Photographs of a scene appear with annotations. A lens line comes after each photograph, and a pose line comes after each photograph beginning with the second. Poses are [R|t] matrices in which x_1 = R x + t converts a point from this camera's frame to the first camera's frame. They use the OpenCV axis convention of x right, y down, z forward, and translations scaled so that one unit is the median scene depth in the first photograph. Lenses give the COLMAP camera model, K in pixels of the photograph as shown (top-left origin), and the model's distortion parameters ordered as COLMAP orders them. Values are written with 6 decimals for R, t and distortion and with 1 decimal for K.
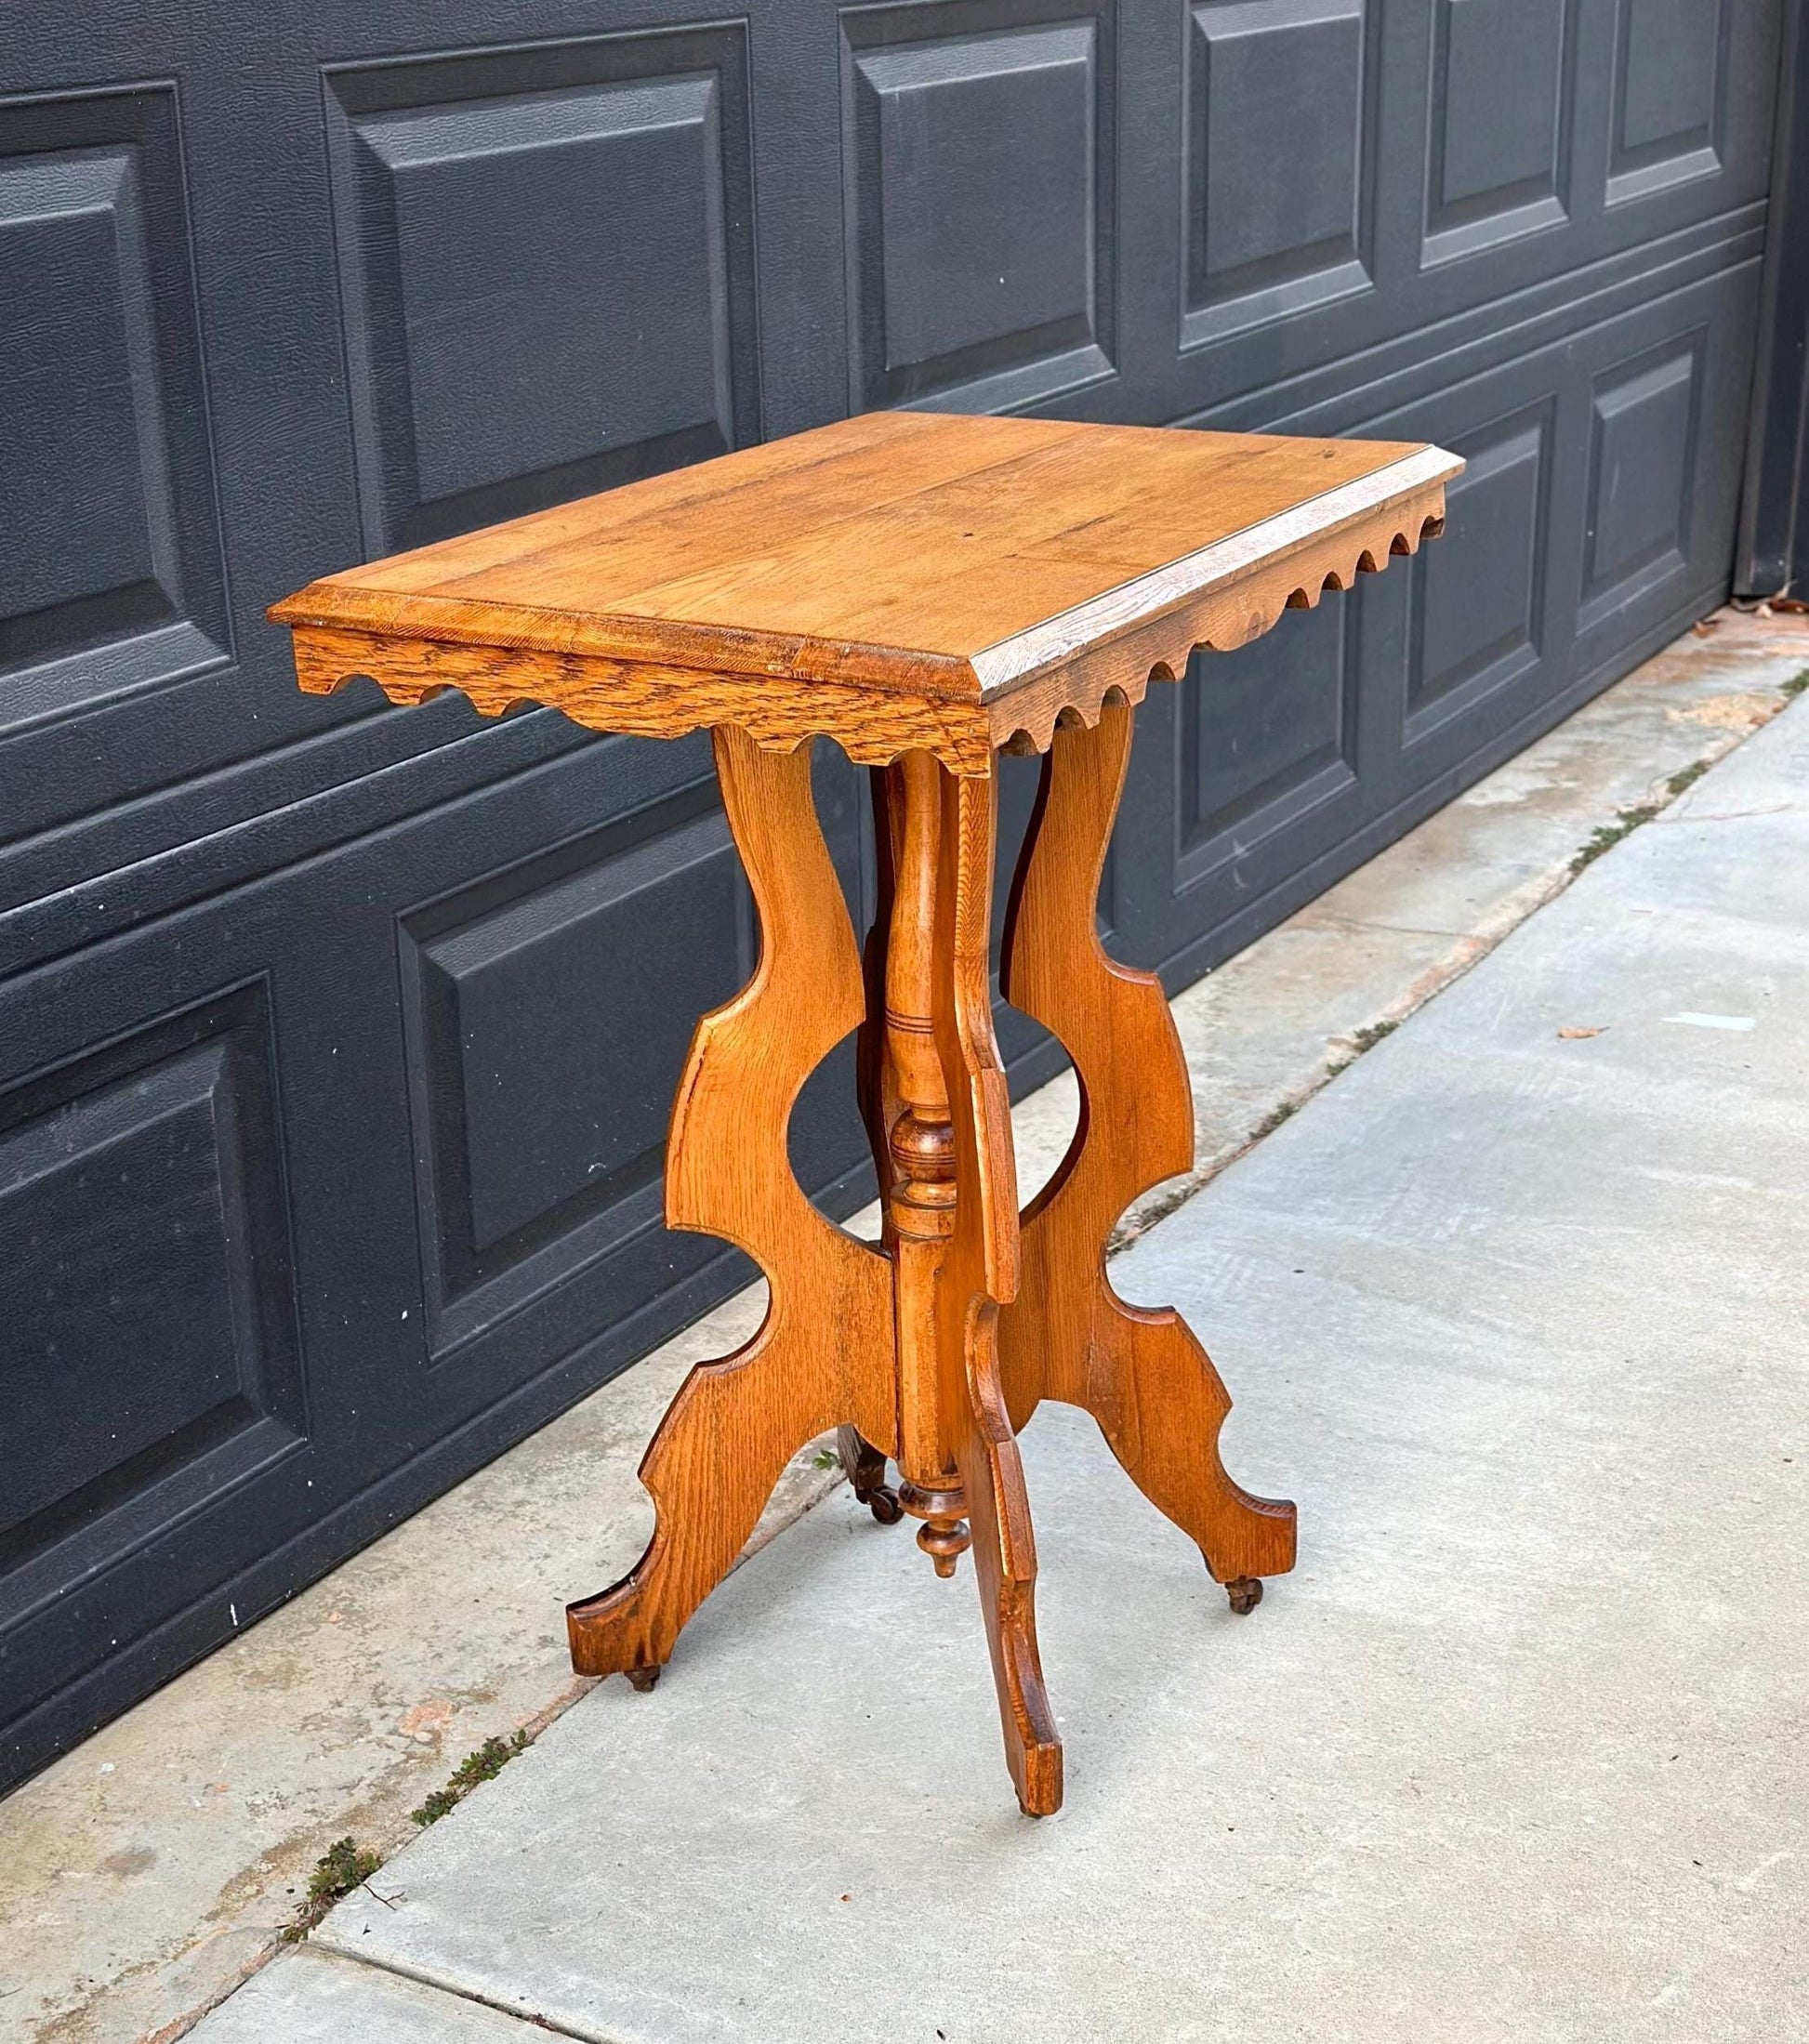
lens RADIAL K [[3391.6, 0, 896.7], [0, 3391.6, 1196.3], [0, 0, 1]] dist [0.154544, -0.137884]
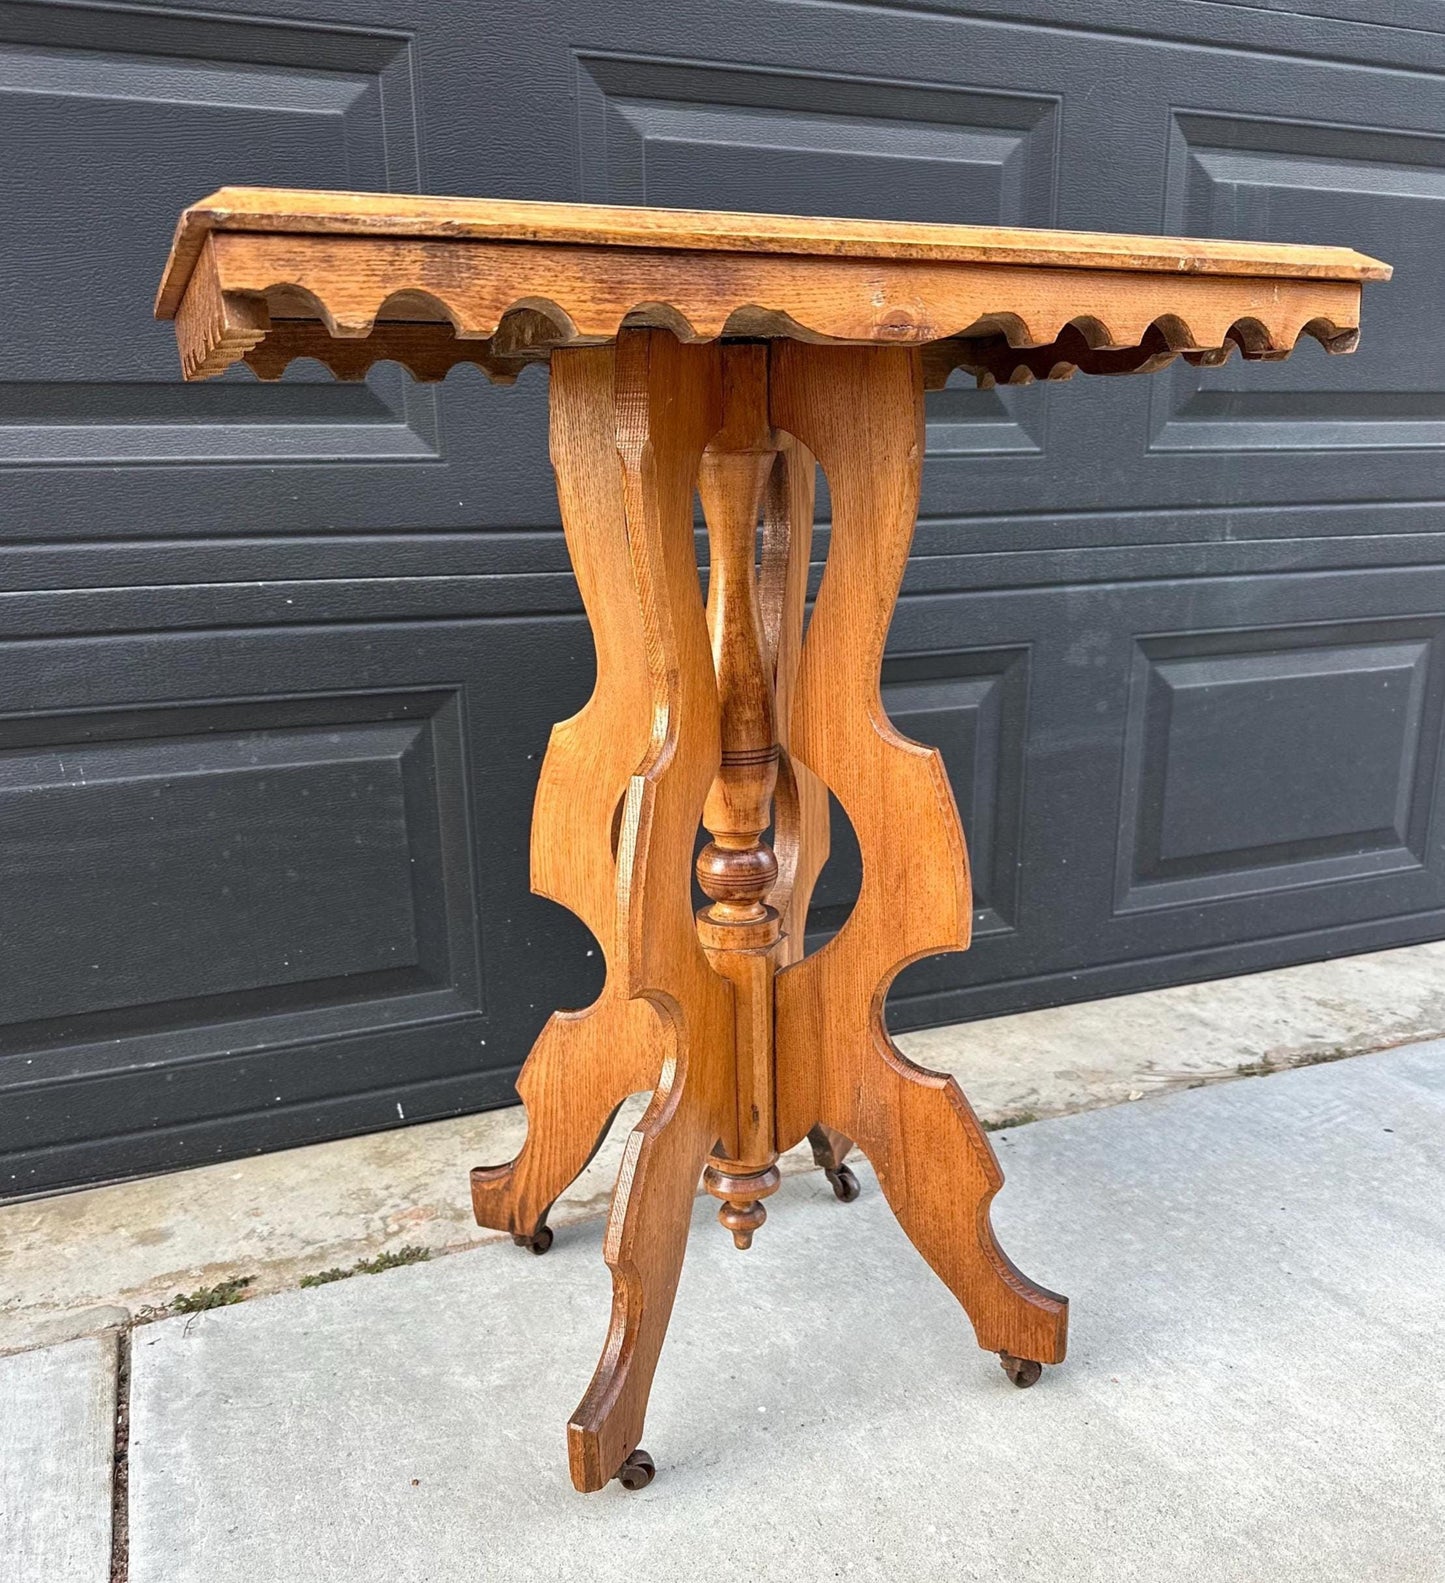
lens RADIAL K [[1371.9, 0, 722.9], [0, 1371.9, 881.2], [0, 0, 1]] dist [0.151205, -0.285995]
pose [[0.778669, 0.188385, -0.598486, 0.283989], [-0.234685, 0.972071, 0.000638, -0.010985], [0.581891, 0.139959, 0.801133, 0.617196]]
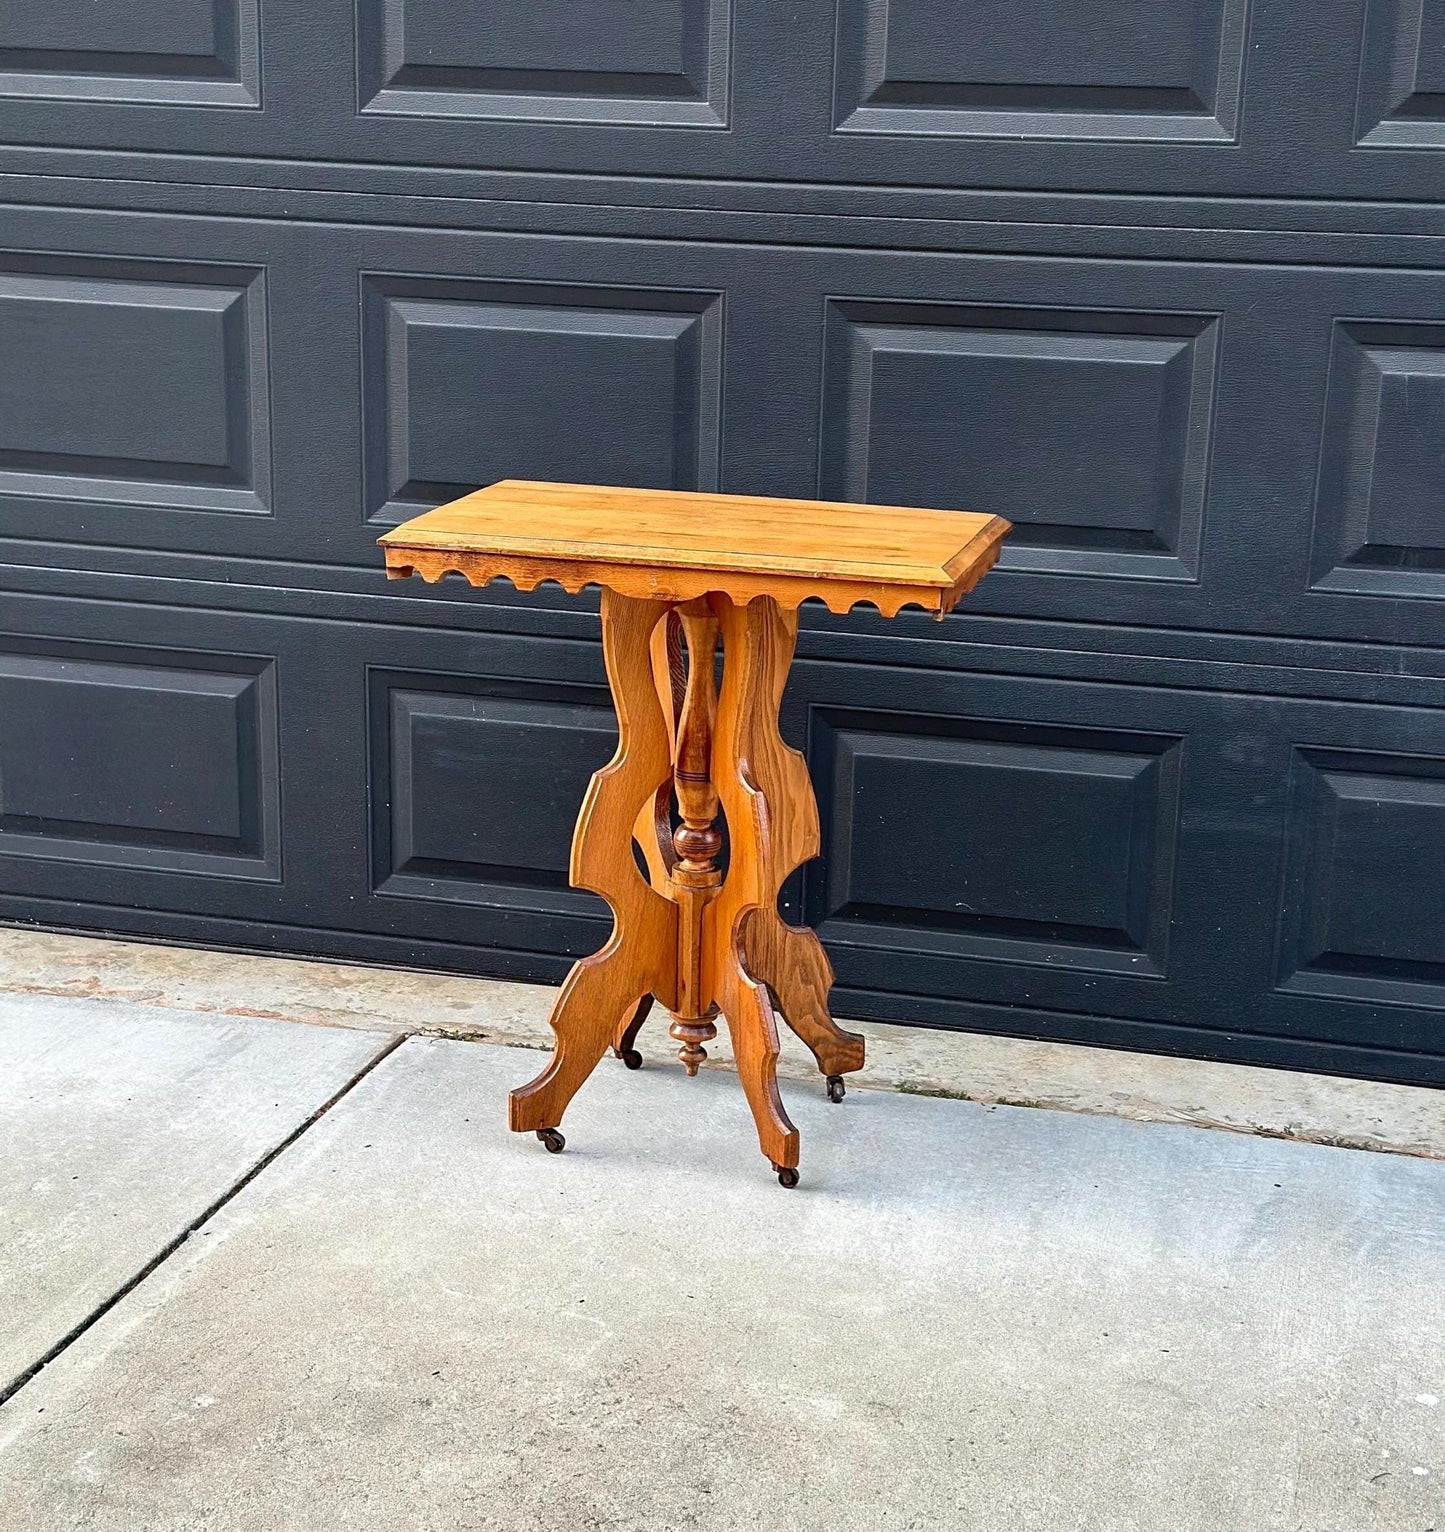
lens RADIAL K [[2691.1, 0, 726.6], [0, 2691.1, 846.3], [0, 0, 1]] dist [0.169025, -0.146578]
pose [[0.244258, 0.292376, -0.924583, 1.432071], [-0.391317, 0.902102, 0.181888, -0.297565], [0.887248, 0.317377, 0.334758, 0.491097]]
